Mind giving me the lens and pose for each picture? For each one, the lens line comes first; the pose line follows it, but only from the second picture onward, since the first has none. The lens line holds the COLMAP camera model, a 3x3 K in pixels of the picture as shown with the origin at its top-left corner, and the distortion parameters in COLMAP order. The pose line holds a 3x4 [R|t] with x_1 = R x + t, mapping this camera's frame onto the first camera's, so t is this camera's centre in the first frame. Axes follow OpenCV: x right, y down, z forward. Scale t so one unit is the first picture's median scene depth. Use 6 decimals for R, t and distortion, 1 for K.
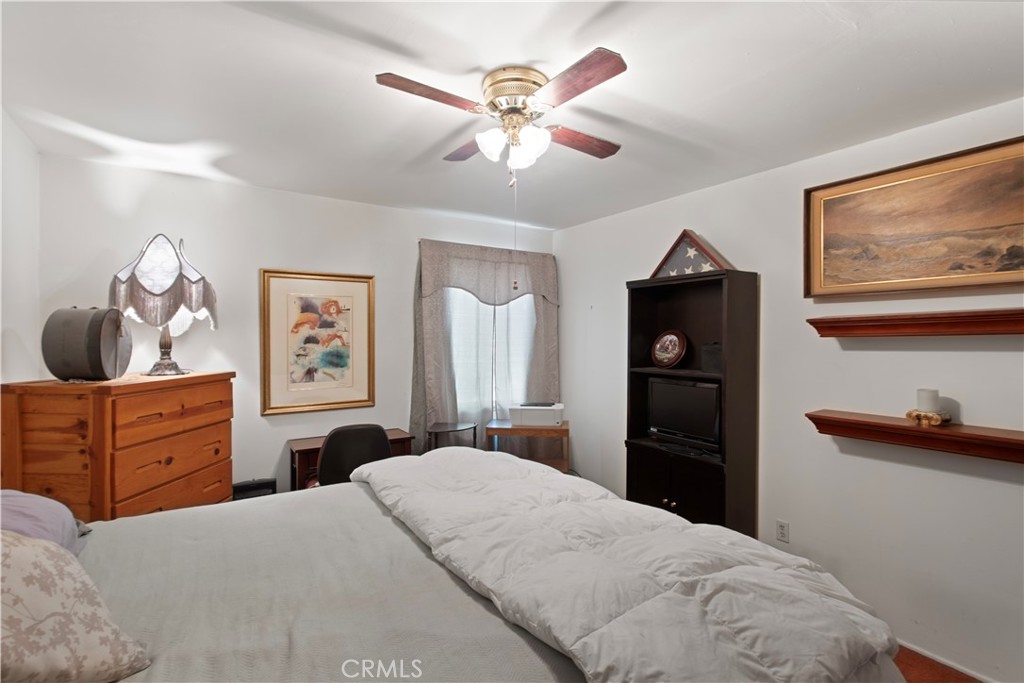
lens RADIAL K [[477.3, 0, 508.6], [0, 477.3, 343.4], [0, 0, 1]] dist [-0.001903, 0.000023]
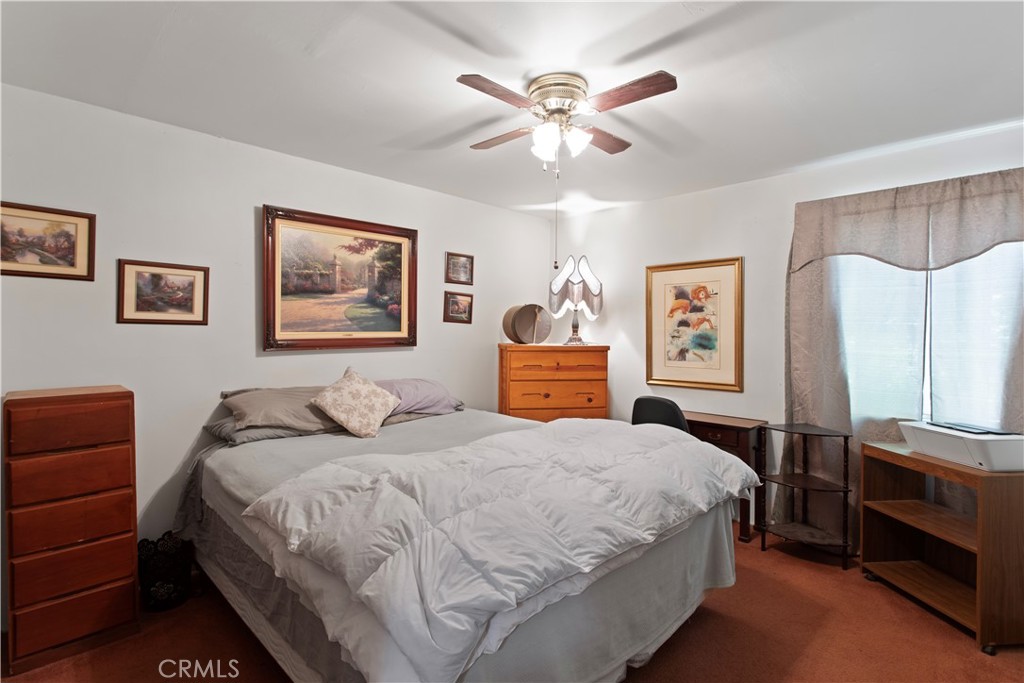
lens RADIAL K [[485.0, 0, 506.4], [0, 485.0, 333.4], [0, 0, 1]] dist [0.002411, 0.000001]
pose [[0.213429, 0.007158, -0.976932, 0.597197], [-0.021825, 0.999759, 0.002557, 0.021856], [0.976715, 0.020776, 0.213533, 0.343354]]
